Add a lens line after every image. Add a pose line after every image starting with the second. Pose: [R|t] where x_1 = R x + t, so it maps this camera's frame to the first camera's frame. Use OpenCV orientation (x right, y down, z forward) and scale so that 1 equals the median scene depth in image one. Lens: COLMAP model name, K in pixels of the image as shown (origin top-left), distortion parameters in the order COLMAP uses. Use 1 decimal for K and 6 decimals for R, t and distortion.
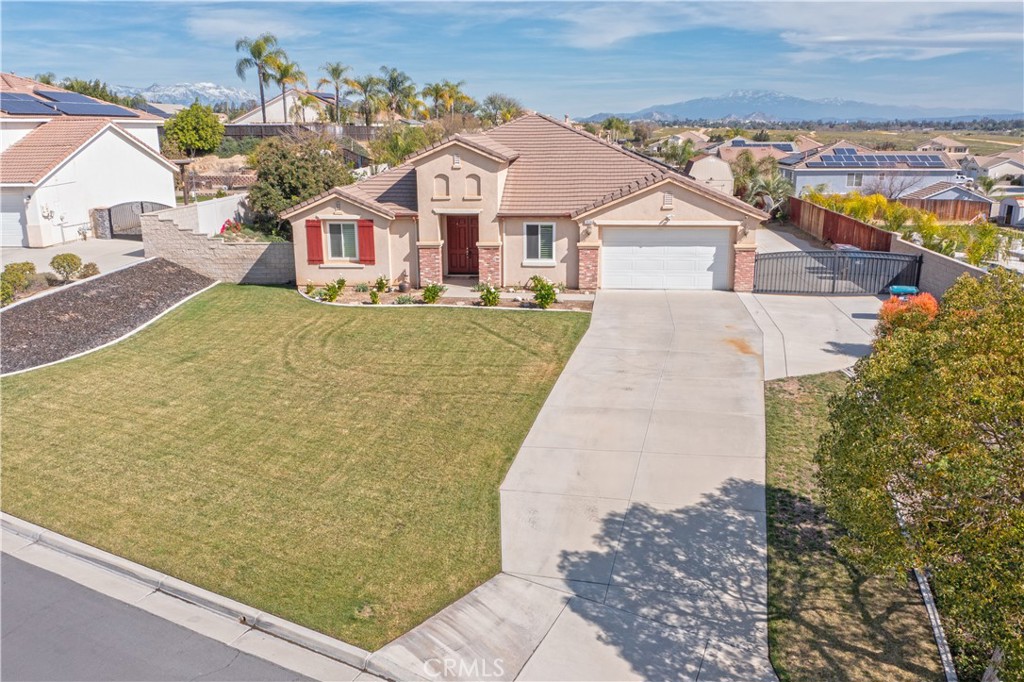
lens RADIAL K [[803.5, 0, 512.0], [0, 803.5, 341.0], [0, 0, 1]] dist [-0.002657, 0.006630]
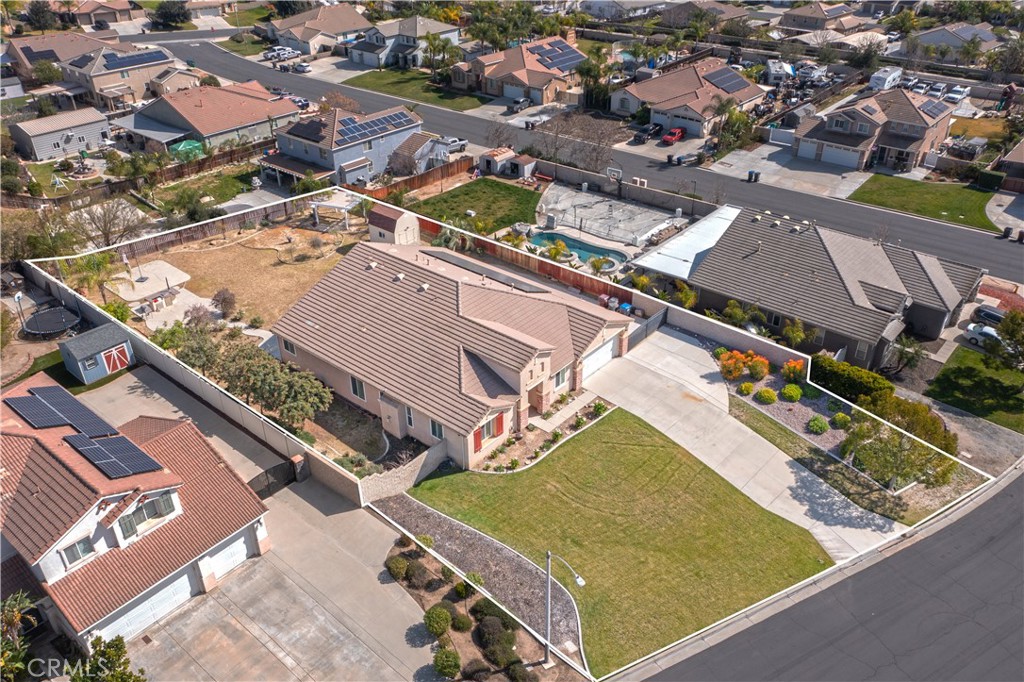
lens RADIAL K [[803.5, 0, 512.0], [0, 803.5, 341.0], [0, 0, 1]] dist [-0.002657, 0.006630]
pose [[0.569893, -0.435683, 0.696708, -2.402889], [0.218487, 0.897689, 0.382647, -1.752494], [-0.792140, -0.065847, 0.606778, -0.004713]]
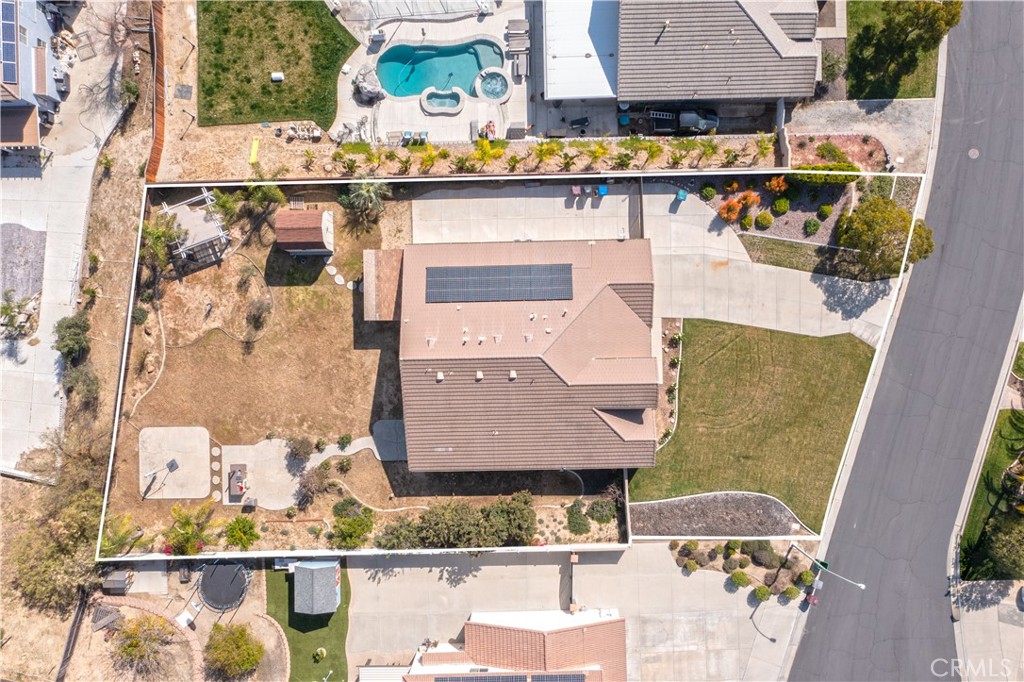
lens RADIAL K [[803.5, 0, 512.0], [0, 803.5, 341.0], [0, 0, 1]] dist [-0.002657, 0.006630]
pose [[-0.120298, -0.992730, -0.003862, 0.176121], [0.271137, -0.036598, 0.961845, -4.390579], [-0.954994, 0.114661, 0.273569, 1.443877]]
